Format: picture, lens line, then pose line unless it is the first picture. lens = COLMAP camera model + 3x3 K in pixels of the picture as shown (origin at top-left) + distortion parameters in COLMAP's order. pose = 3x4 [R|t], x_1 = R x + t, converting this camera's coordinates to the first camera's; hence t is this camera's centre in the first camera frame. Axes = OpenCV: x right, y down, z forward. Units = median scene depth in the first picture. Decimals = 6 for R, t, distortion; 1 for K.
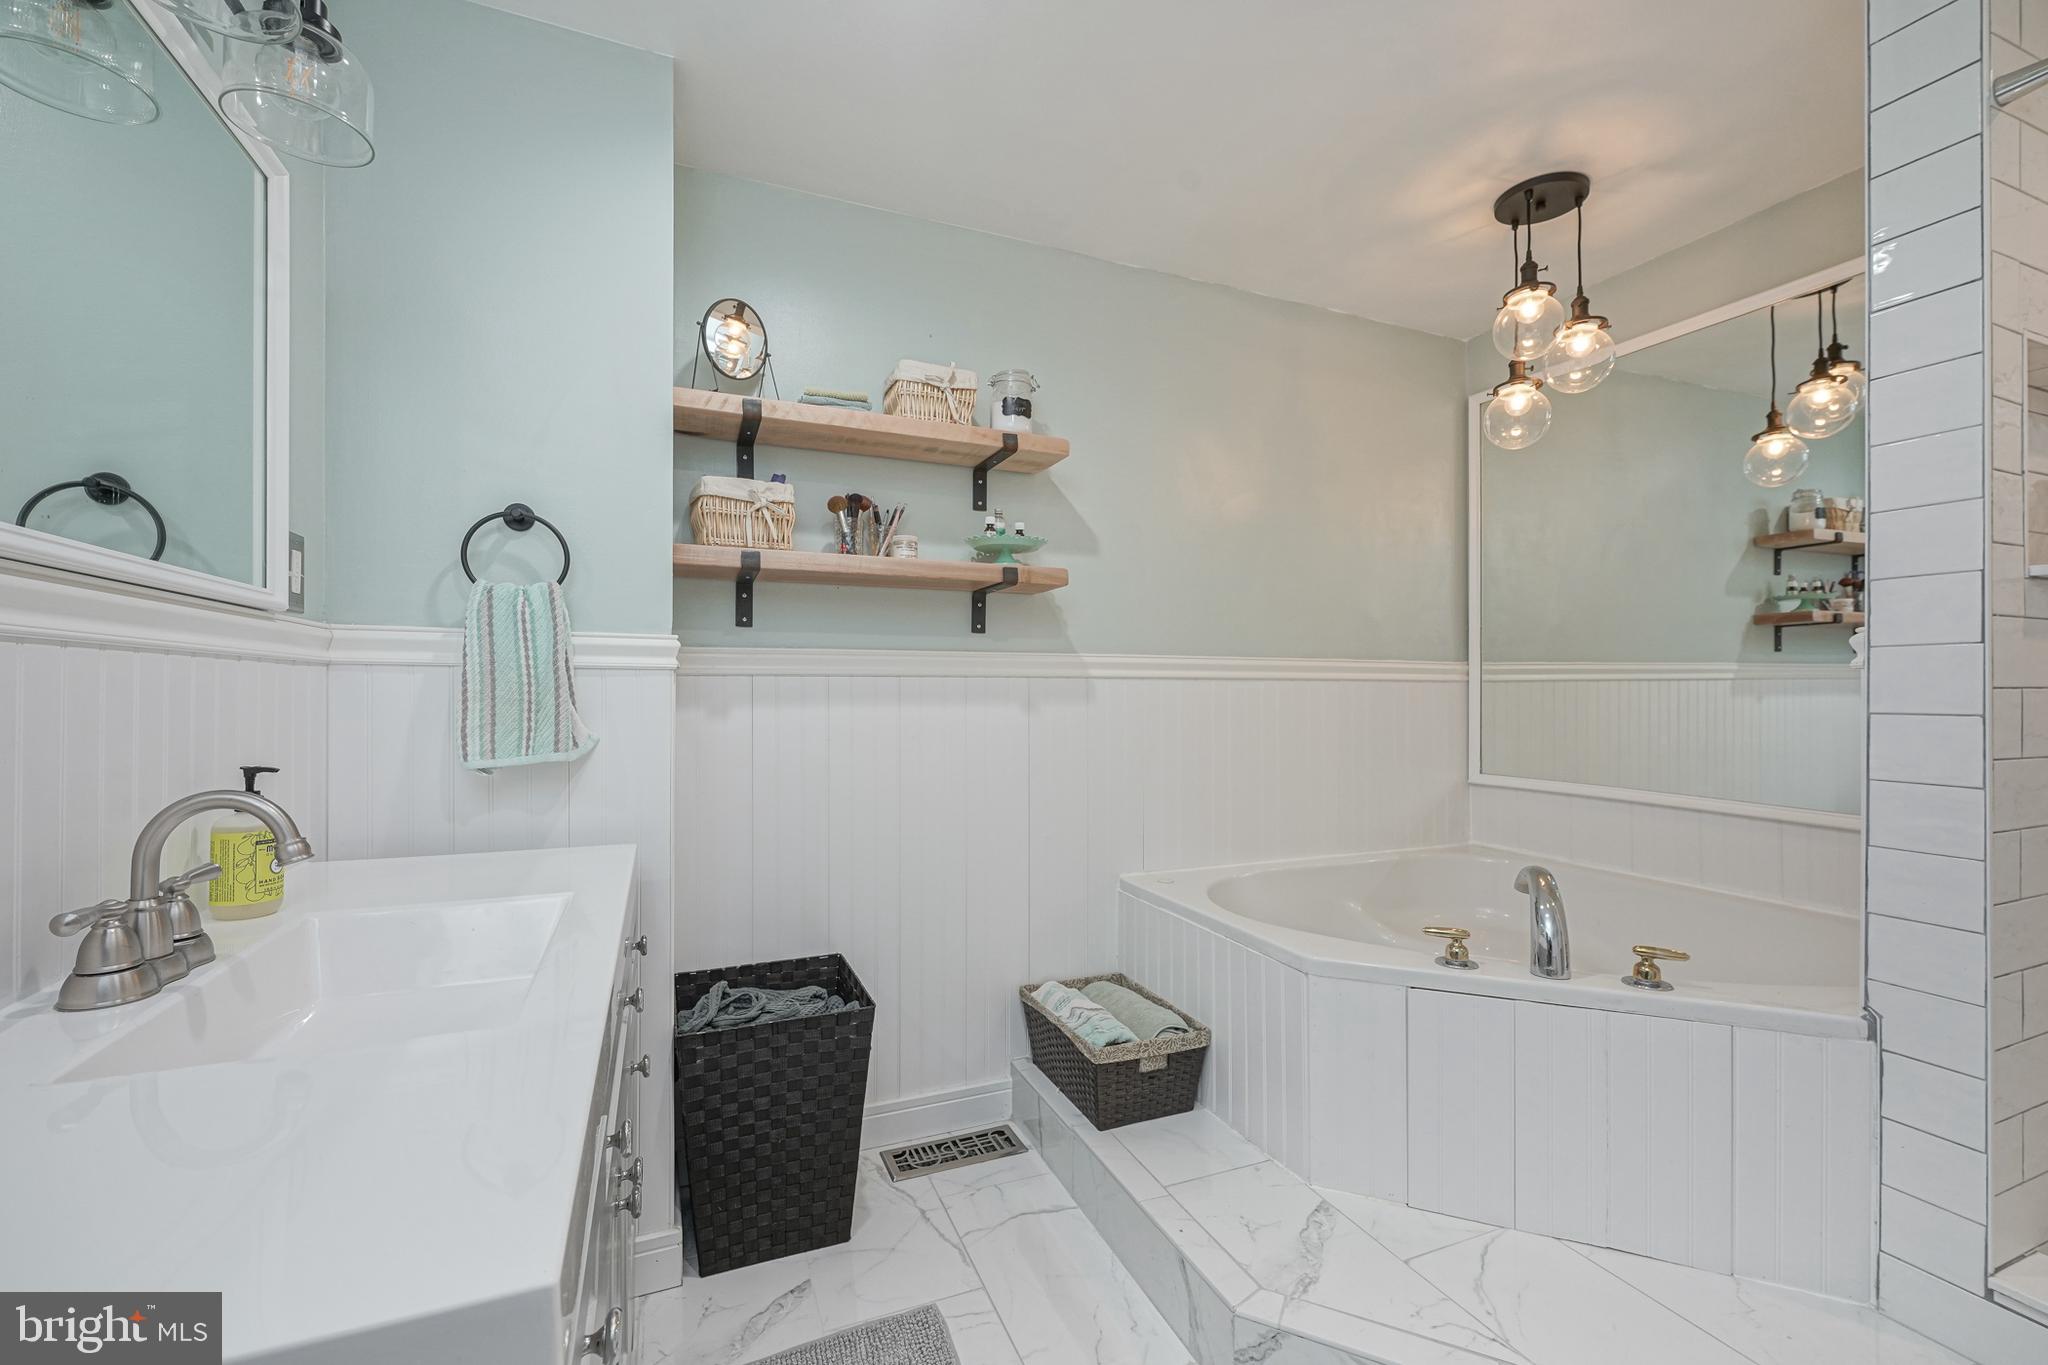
lens RADIAL K [[832.2, 0, 1011.0], [0, 832.2, 700.0], [0, 0, 1]] dist [-0.001018, 0.000016]
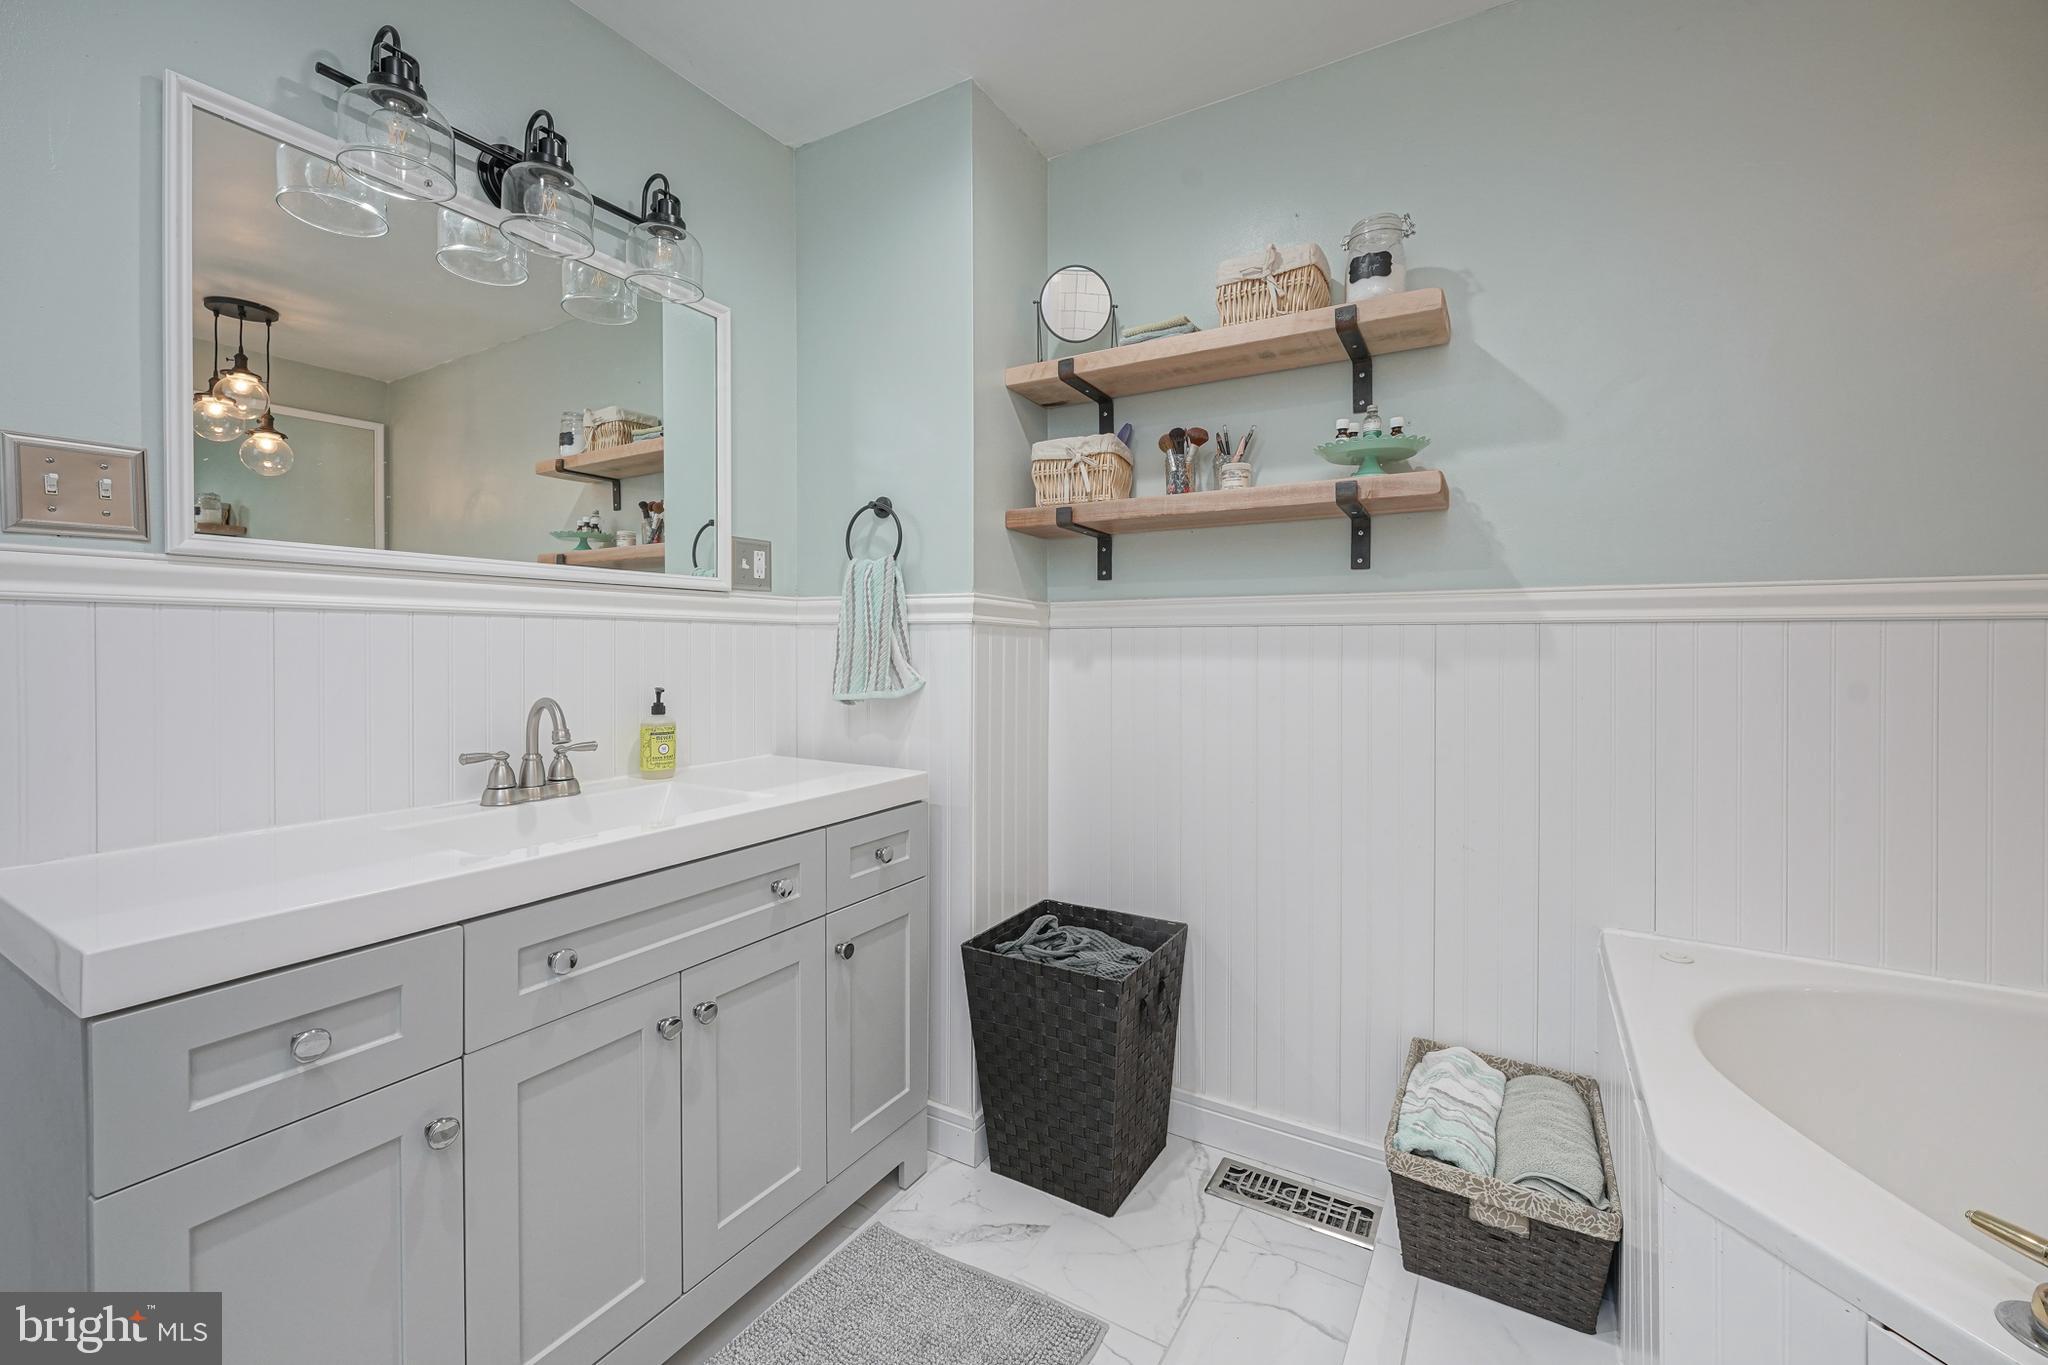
lens RADIAL K [[827.4, 0, 1032.5], [0, 827.4, 662.7], [0, 0, 1]] dist [-0.001111, 0.000023]
pose [[0.607119, 0.018436, -0.794397, 0.449760], [-0.010223, 0.999829, 0.015391, -0.001063], [0.794545, -0.001223, 0.607204, 0.320023]]
